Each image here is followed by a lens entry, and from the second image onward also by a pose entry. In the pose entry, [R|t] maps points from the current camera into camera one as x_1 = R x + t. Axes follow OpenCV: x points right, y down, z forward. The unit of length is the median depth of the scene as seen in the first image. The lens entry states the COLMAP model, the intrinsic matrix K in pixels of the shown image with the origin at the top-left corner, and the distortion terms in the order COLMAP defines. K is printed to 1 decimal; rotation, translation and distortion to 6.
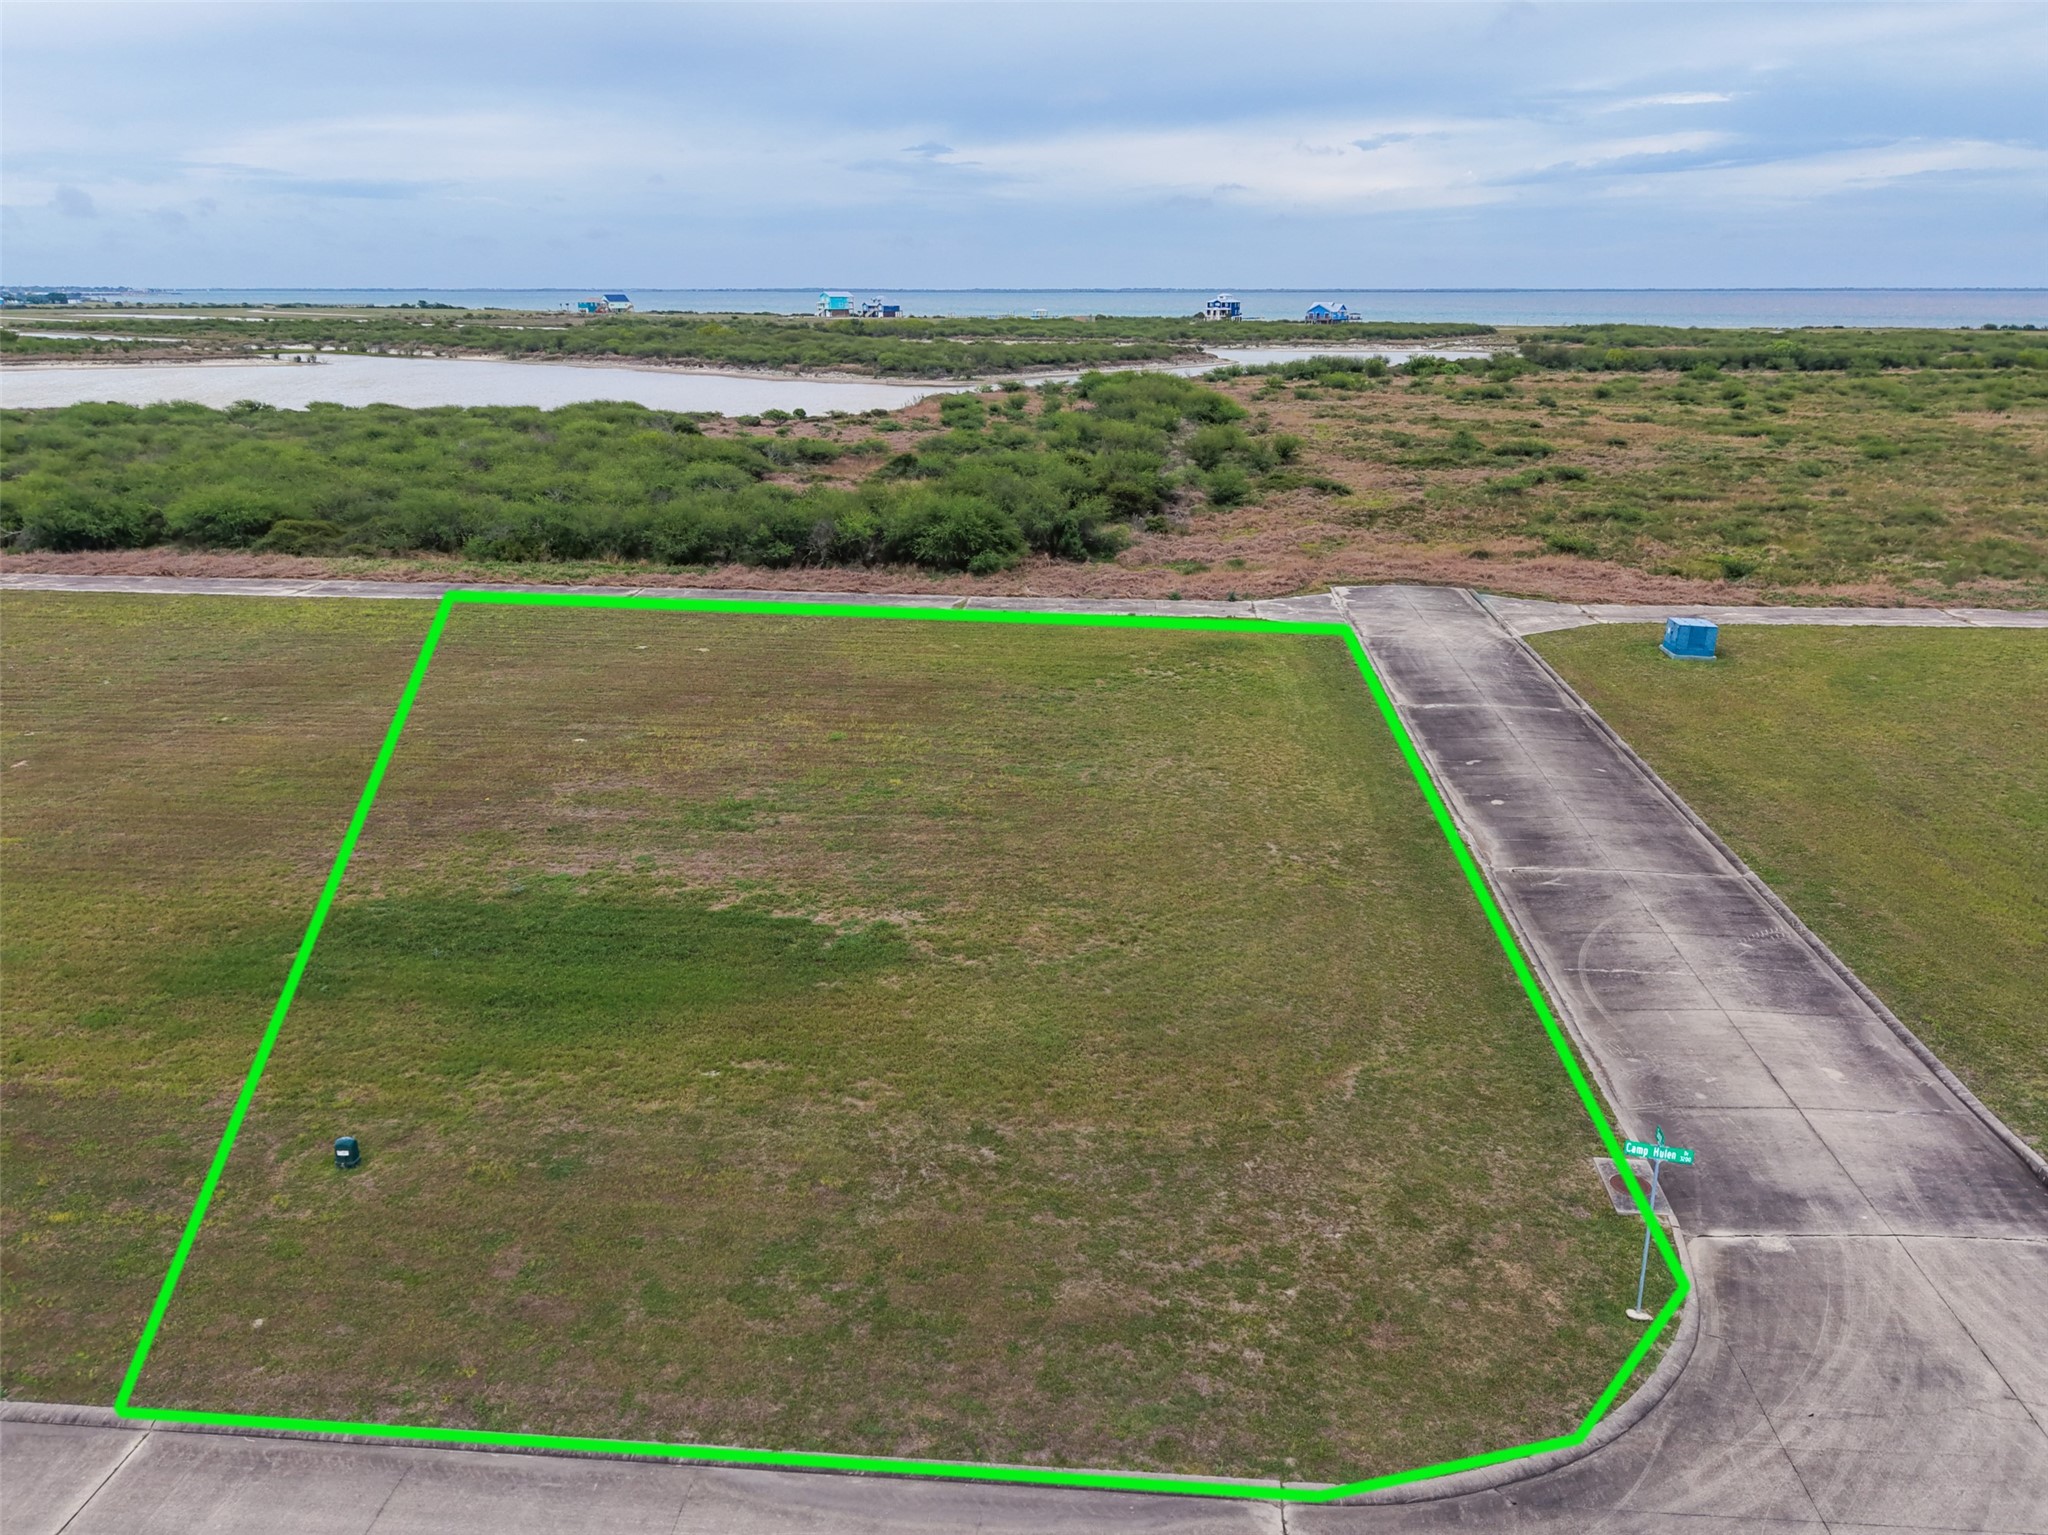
lens RADIAL K [[1435.3, 0, 1051.8], [0, 1435.3, 776.7], [0, 0, 1]] dist [0.030415, -0.030369]
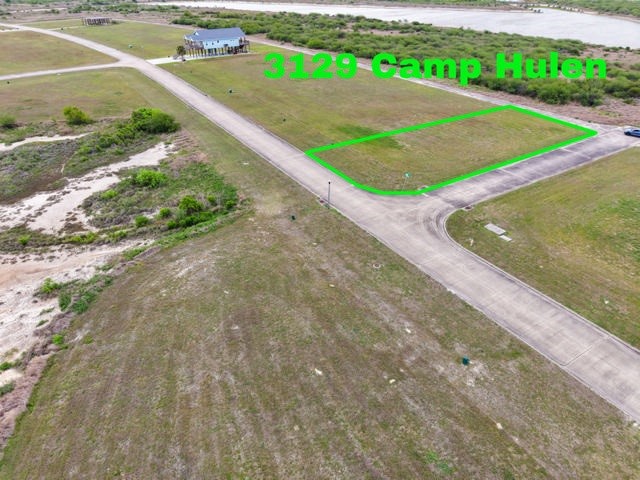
lens RADIAL K [[448.5, 0, 320.7], [0, 448.5, 241.1], [0, 0, 1]] dist [0.030415, -0.030369]
pose [[0.579443, 0.410433, -0.704124, 1.199791], [-0.249566, 0.911795, 0.326109, -0.074644], [0.775862, -0.013236, 0.630763, -0.636204]]
